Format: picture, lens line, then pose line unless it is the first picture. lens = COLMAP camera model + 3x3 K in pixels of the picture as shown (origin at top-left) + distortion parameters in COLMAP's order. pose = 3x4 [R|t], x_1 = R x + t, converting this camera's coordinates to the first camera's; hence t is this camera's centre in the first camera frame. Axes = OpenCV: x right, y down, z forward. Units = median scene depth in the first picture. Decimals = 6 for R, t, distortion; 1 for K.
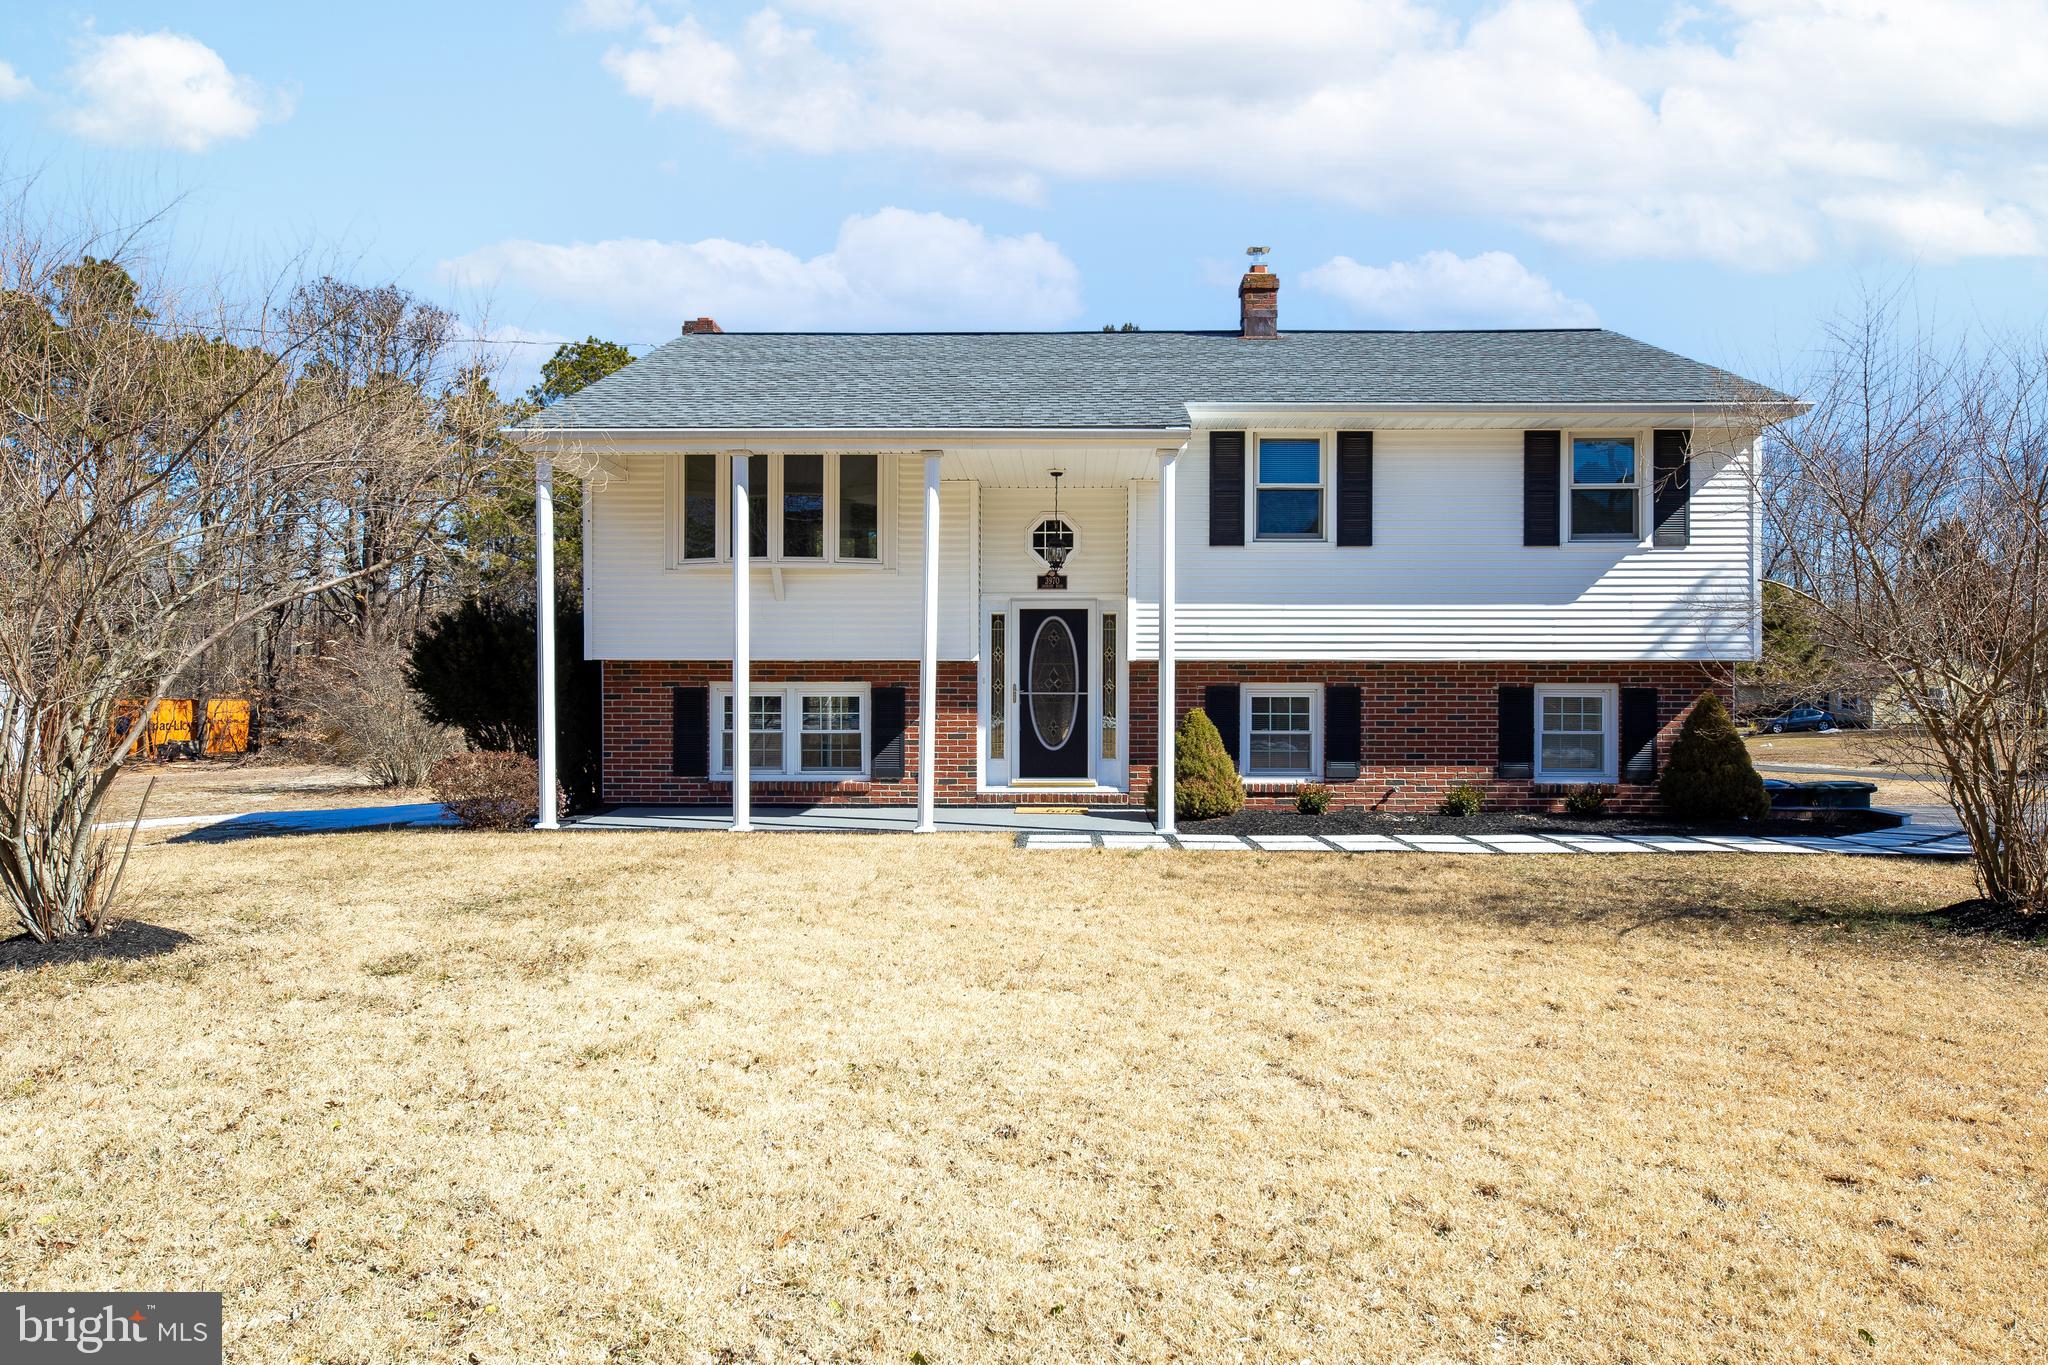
lens RADIAL K [[1312.3, 0, 1024.8], [0, 1312.3, 715.1], [0, 0, 1]] dist [0.003869, 0.001053]
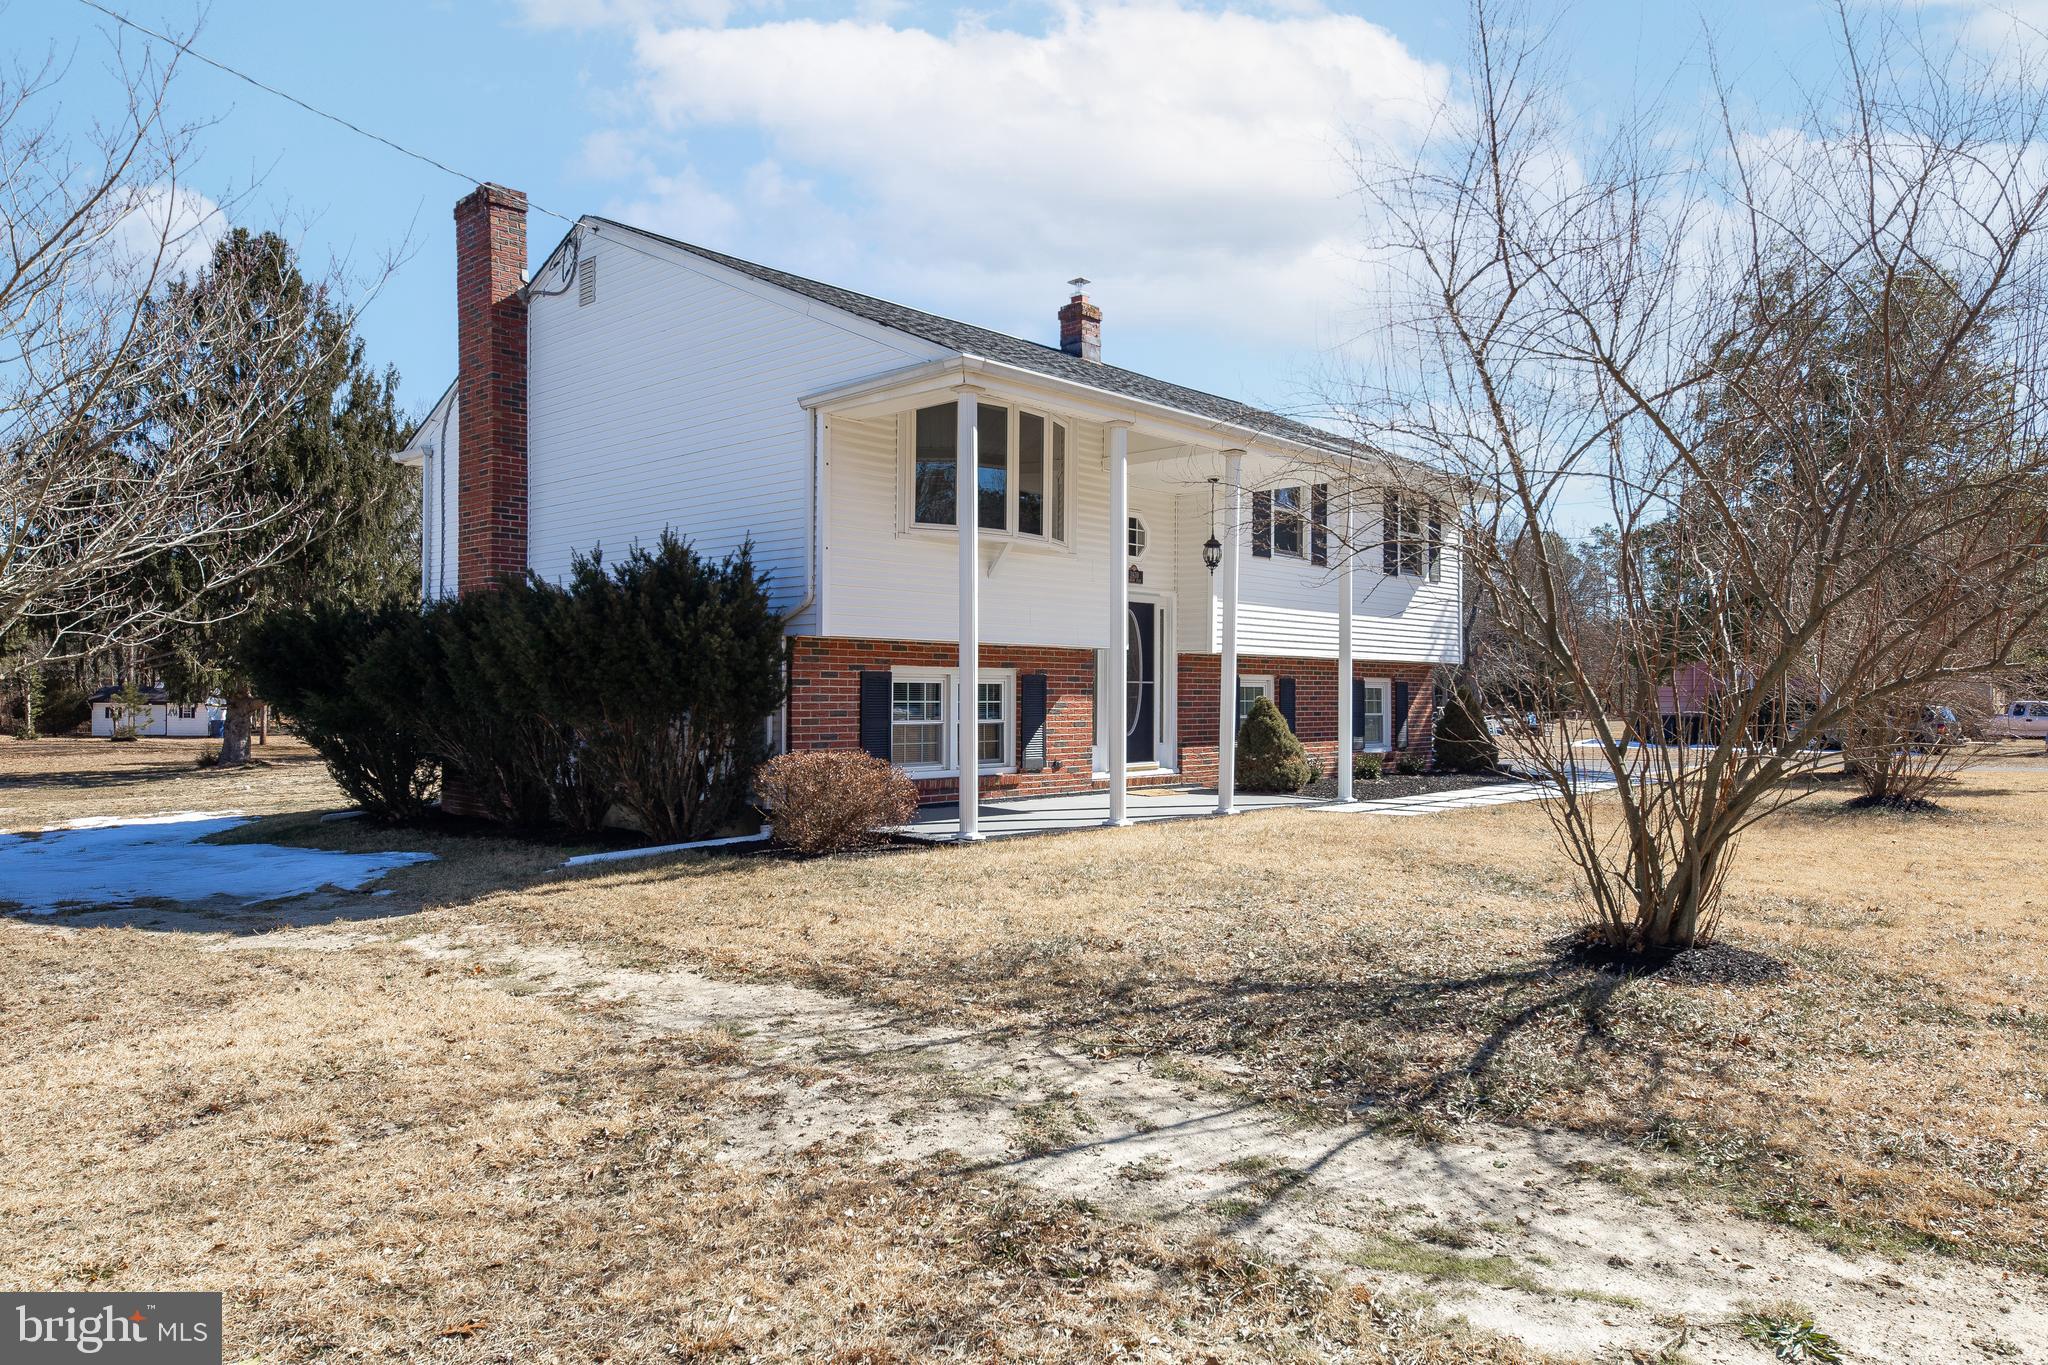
lens RADIAL K [[1312.3, 0, 1024.8], [0, 1312.3, 715.1], [0, 0, 1]] dist [0.003869, 0.001053]
pose [[0.661151, -0.011250, 0.750169, -0.843193], [0.007031, 0.999937, 0.008799, 0.000188], [-0.750220, -0.000543, 0.661188, 0.371642]]
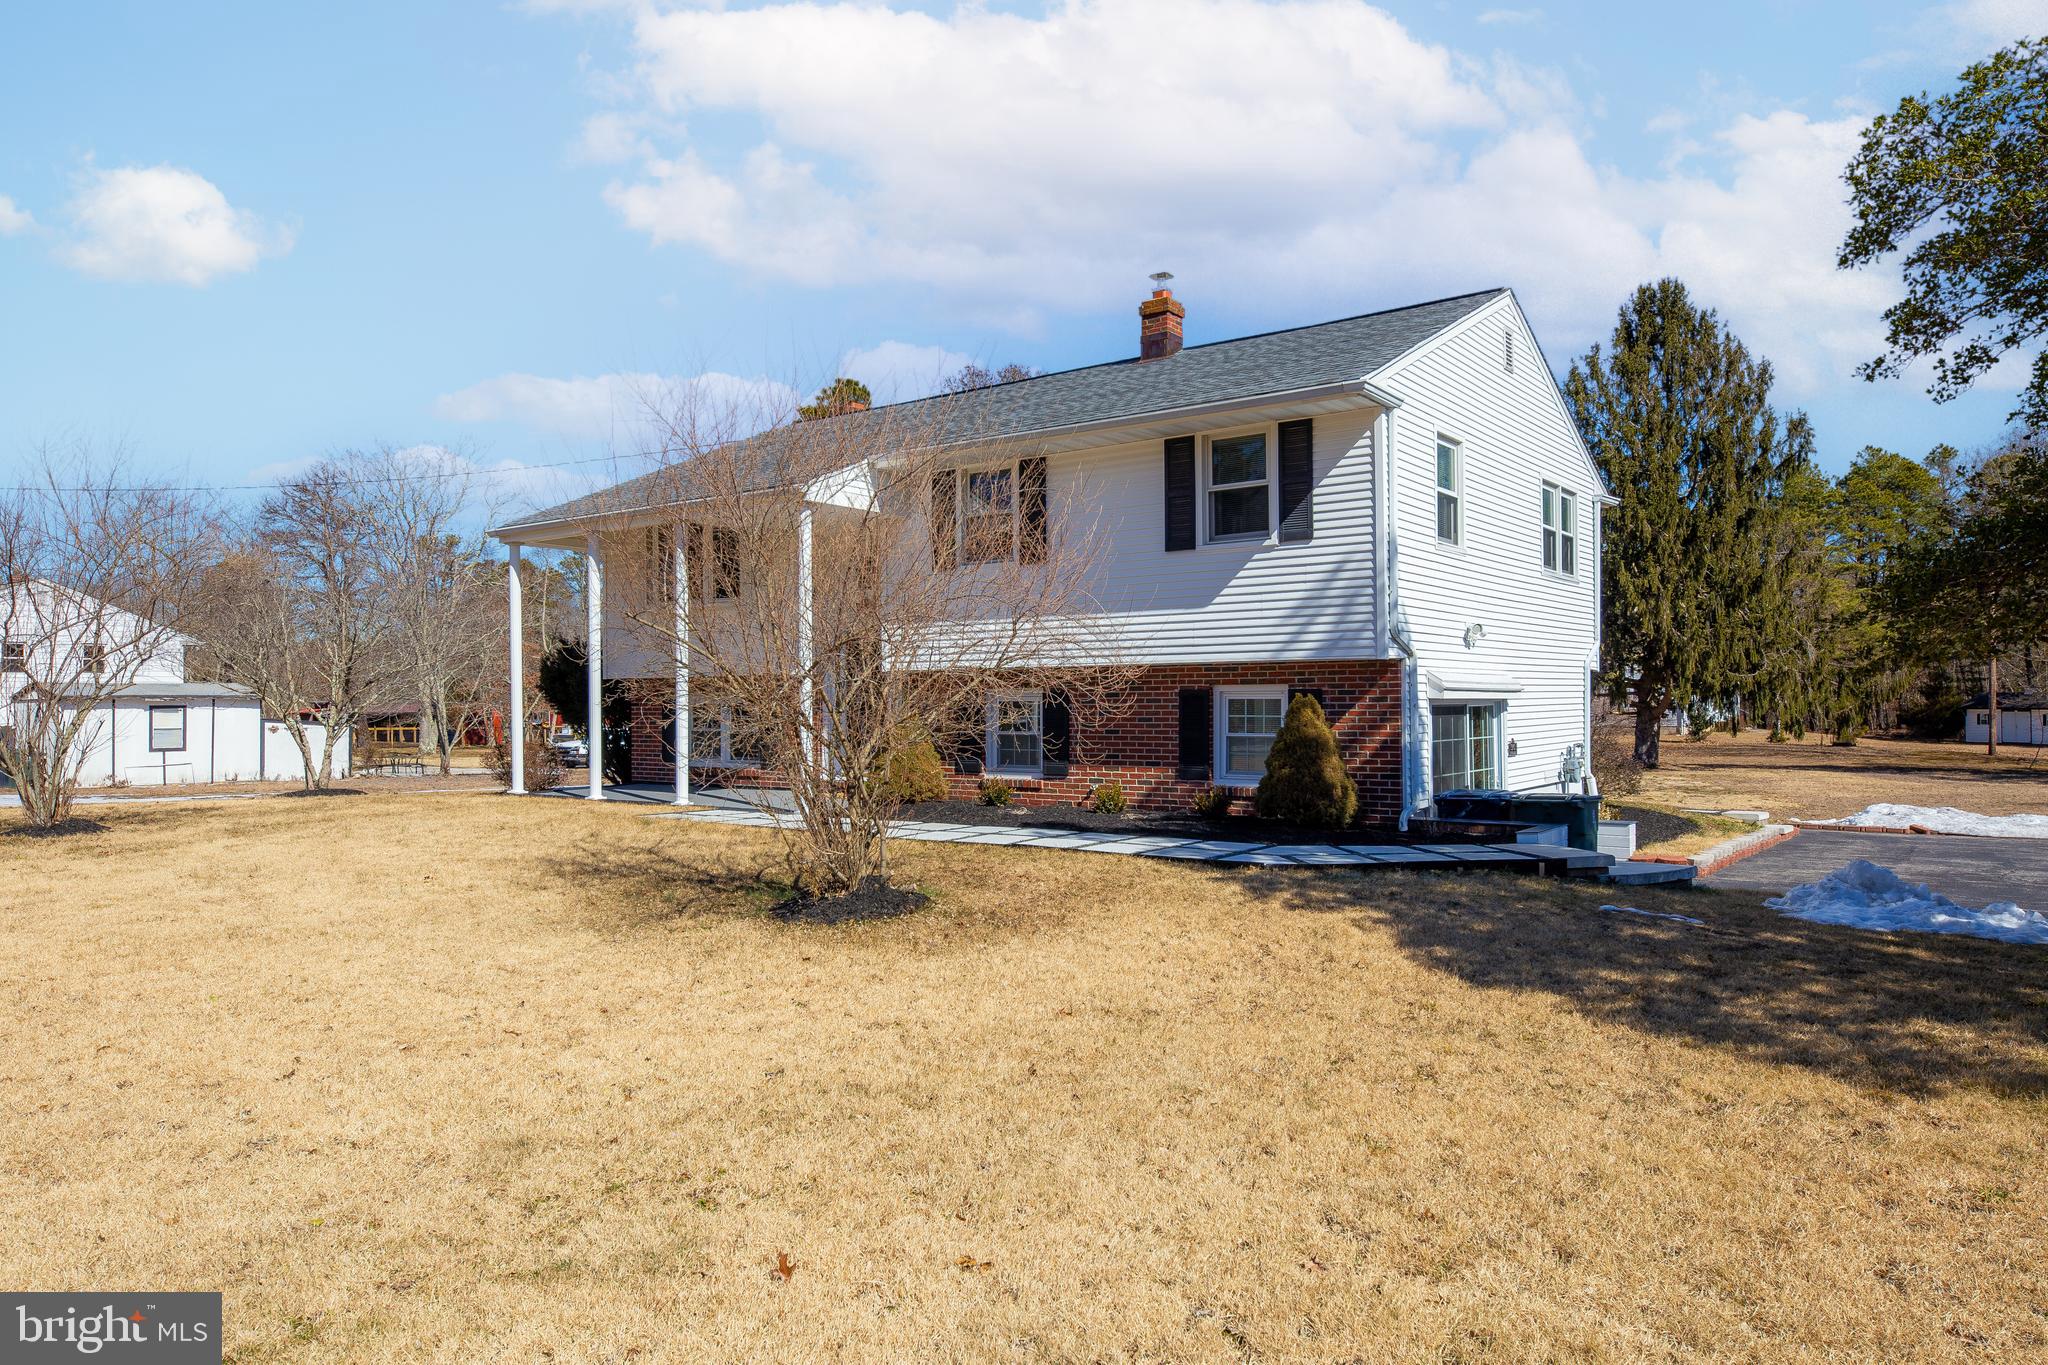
lens RADIAL K [[1313.9, 0, 1024.0], [0, 1313.9, 682.5], [0, 0, 1]] dist [0.008964, 0.004399]
pose [[0.820414, -0.015879, -0.571549, 0.838953], [0.001089, 0.999656, -0.026209, -0.000296], [0.571768, 0.020880, 0.820149, 0.095512]]
